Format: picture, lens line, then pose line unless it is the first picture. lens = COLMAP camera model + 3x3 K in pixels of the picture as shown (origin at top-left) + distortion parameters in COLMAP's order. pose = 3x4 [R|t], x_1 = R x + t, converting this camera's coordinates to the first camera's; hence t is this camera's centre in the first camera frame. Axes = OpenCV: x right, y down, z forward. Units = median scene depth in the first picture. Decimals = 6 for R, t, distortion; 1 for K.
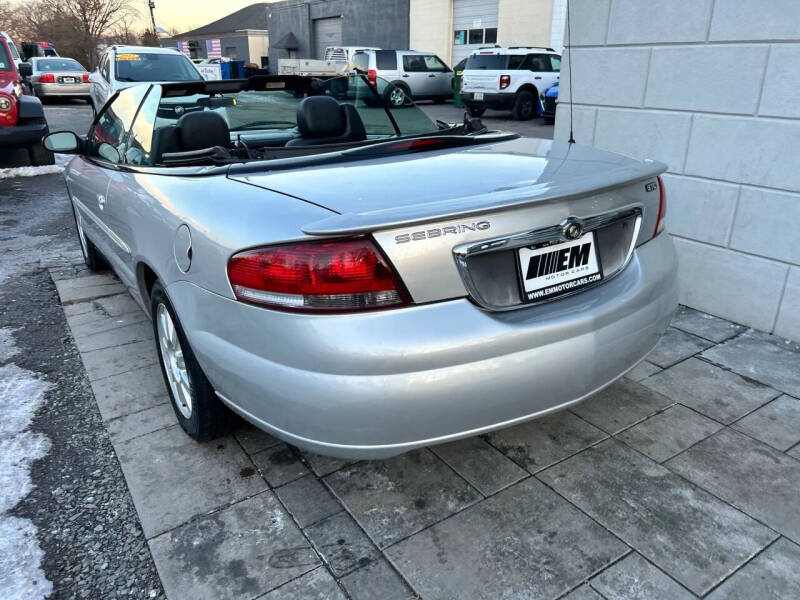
lens RADIAL K [[596.1, 0, 396.0], [0, 596.1, 301.4], [0, 0, 1]] dist [0.047226, -0.046135]
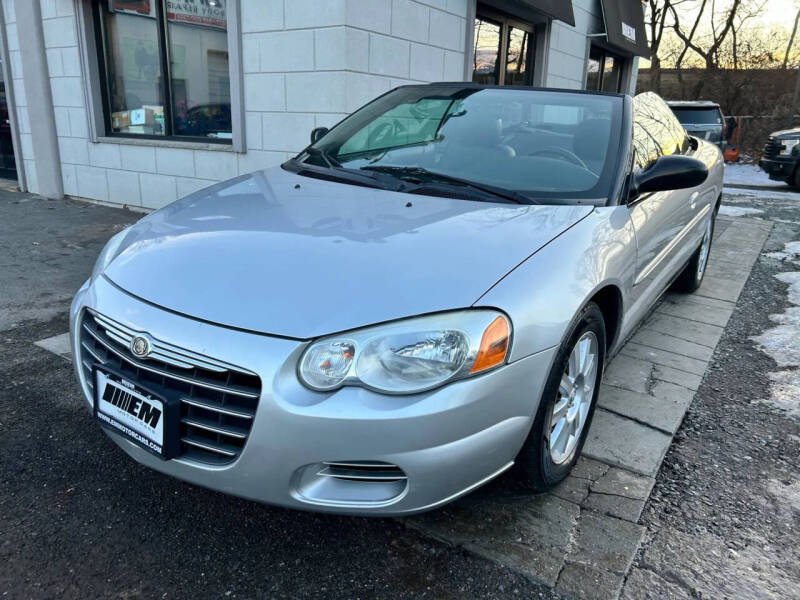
lens RADIAL K [[596.1, 0, 398.6], [0, 596.1, 293.2], [0, 0, 1]] dist [0.047226, -0.046135]
pose [[-0.394488, -0.263324, 0.880364, -1.762054], [0.307565, 0.864964, 0.396536, -0.842696], [-0.865900, 0.427198, -0.260229, 2.504496]]
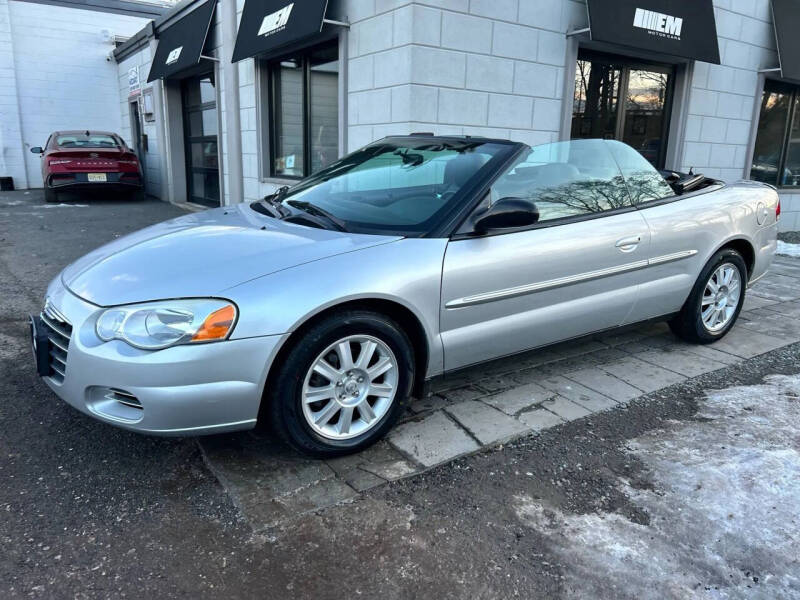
lens RADIAL K [[596.1, 0, 401.3], [0, 596.1, 300.0], [0, 0, 1]] dist [0.047226, -0.046135]
pose [[-0.018969, -0.232432, 0.972428, -2.165646], [0.339125, 0.913450, 0.224950, -0.629289], [-0.940550, 0.334042, 0.061496, 1.882359]]
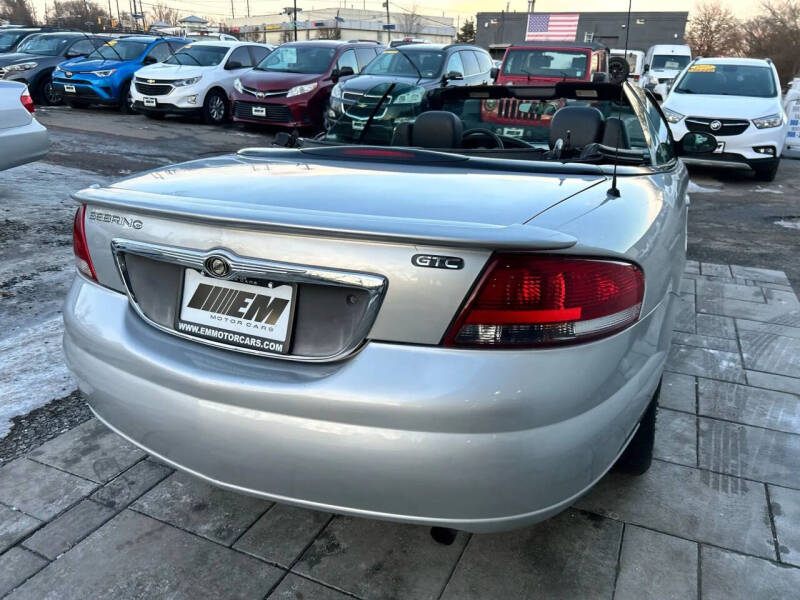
lens RADIAL K [[604.1, 0, 402.7], [0, 604.1, 310.0], [0, 0, 1]] dist [0.042555, -0.040213]
pose [[0.536881, 0.327847, -0.777351, 0.806448], [-0.338054, 0.927800, 0.157820, -0.206933], [0.772967, 0.178056, 0.608948, 0.548889]]
